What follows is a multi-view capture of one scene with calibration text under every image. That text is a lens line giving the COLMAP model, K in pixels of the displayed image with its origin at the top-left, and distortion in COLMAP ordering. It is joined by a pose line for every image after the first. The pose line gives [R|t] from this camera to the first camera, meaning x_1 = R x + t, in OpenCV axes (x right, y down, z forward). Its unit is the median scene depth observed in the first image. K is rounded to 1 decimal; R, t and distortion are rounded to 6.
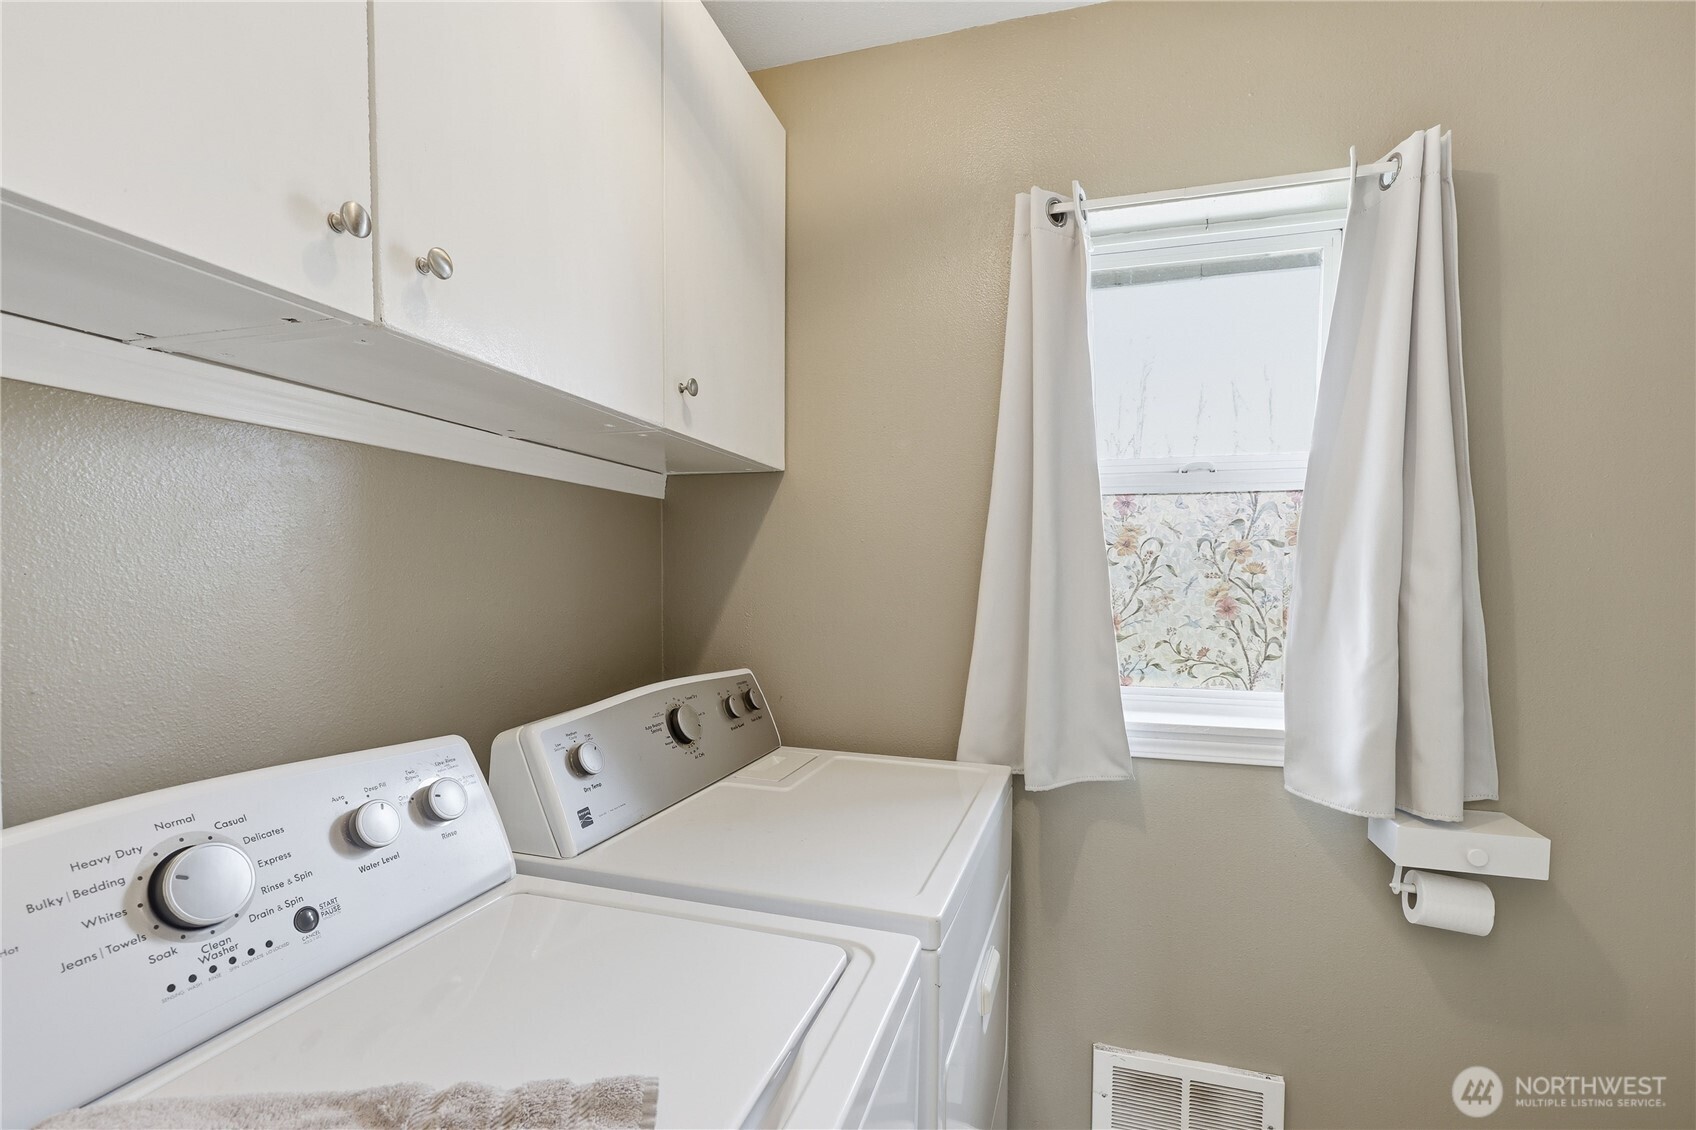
lens RADIAL K [[767.8, 0, 850.4], [0, 767.8, 604.4], [0, 0, 1]] dist [0.002494, 0.000299]
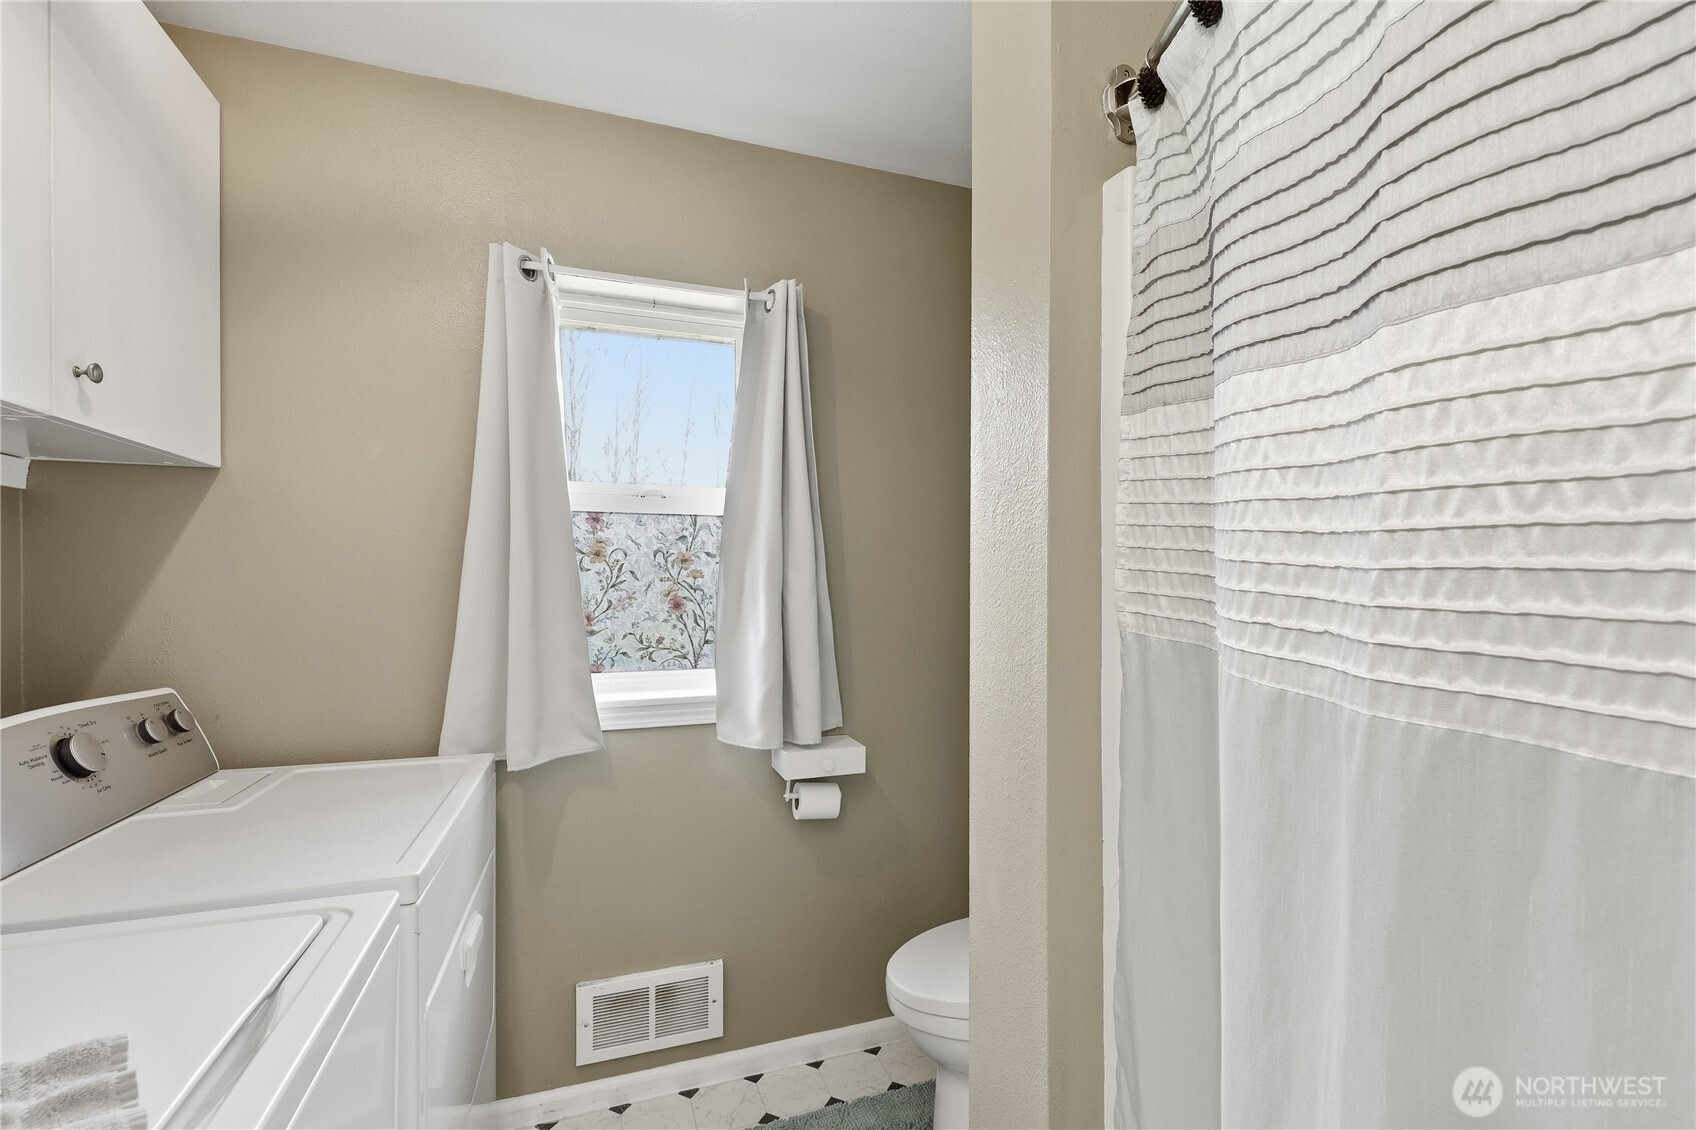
lens RADIAL K [[746.1, 0, 851.9], [0, 746.1, 583.7], [0, 0, 1]] dist [0.000183, 0.000307]
pose [[0.803321, -0.009160, 0.595476, -0.013735], [0.027615, 0.999379, -0.021880, 0.004657], [-0.594905, 0.034021, 0.803075, -0.170787]]
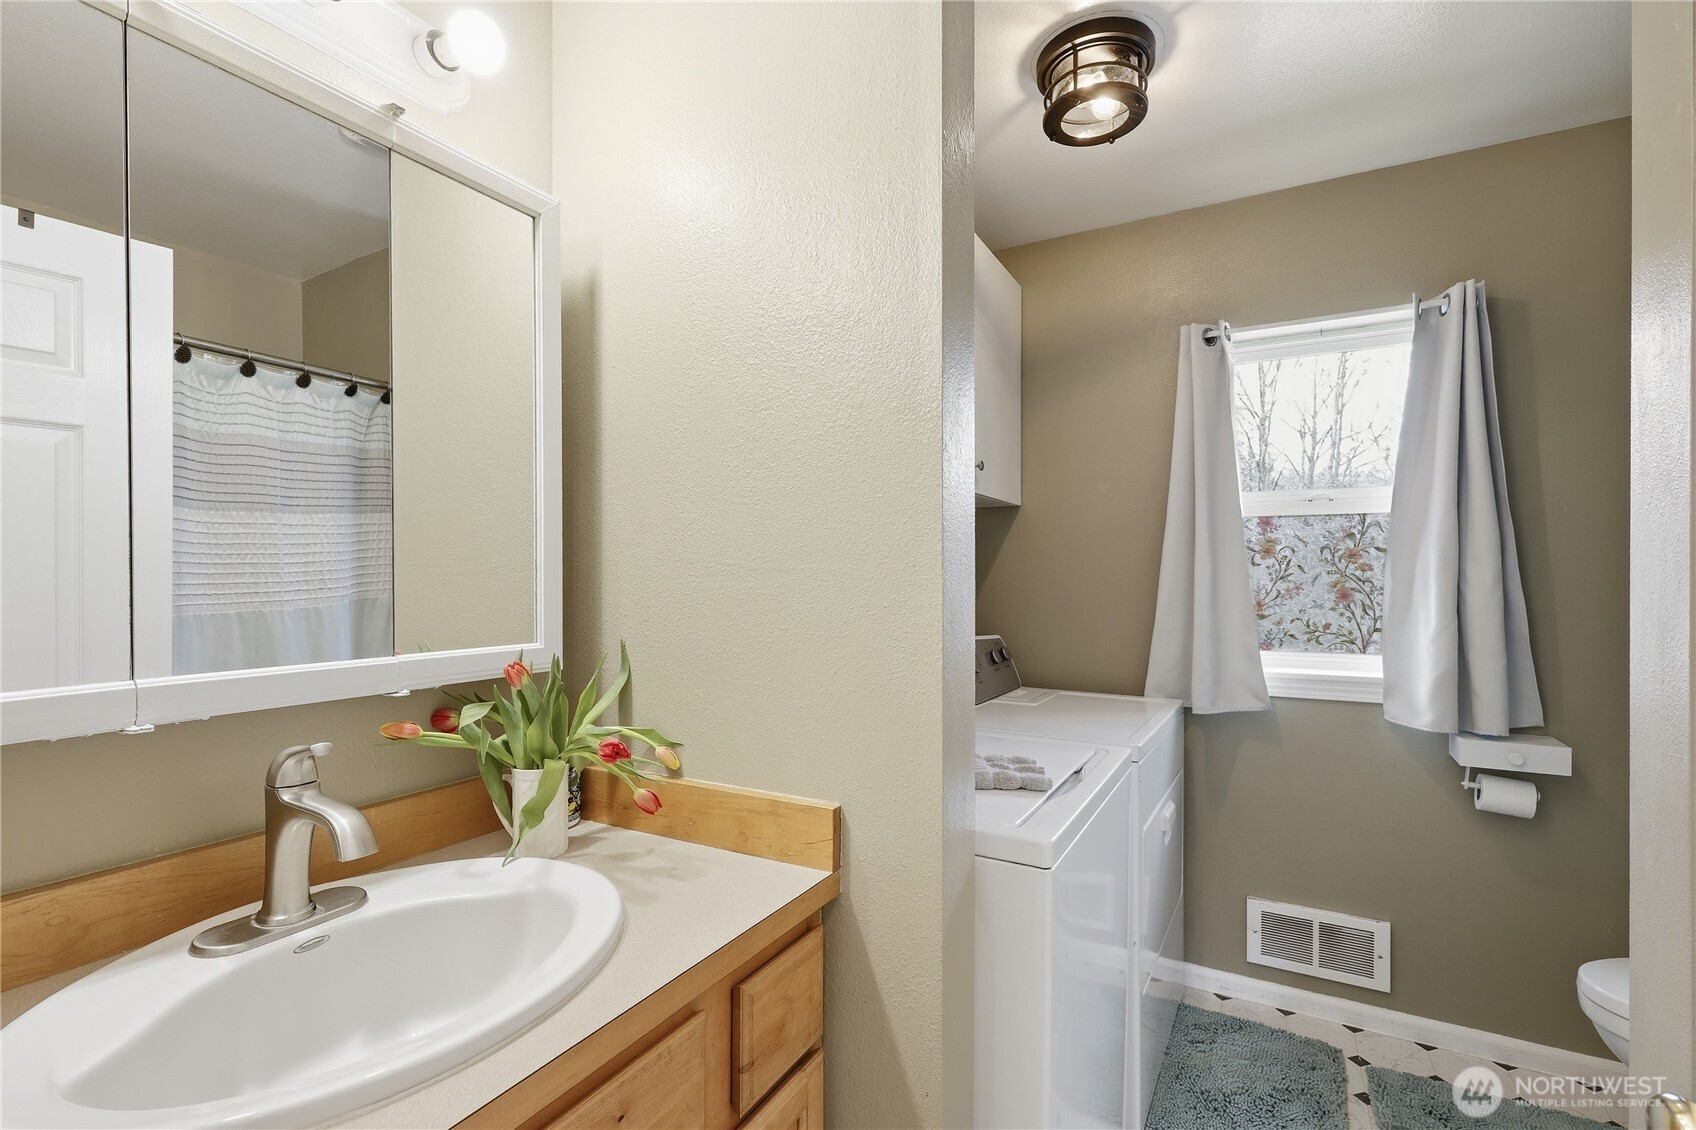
lens RADIAL K [[757.9, 0, 845.2], [0, 757.9, 577.0], [0, 0, 1]] dist [-0.001172, -0.000386]
pose [[0.975059, -0.005142, -0.221887, -0.101251], [-0.003606, 0.999233, -0.039004, 0.029431], [0.221917, 0.038831, 0.974292, -0.580702]]
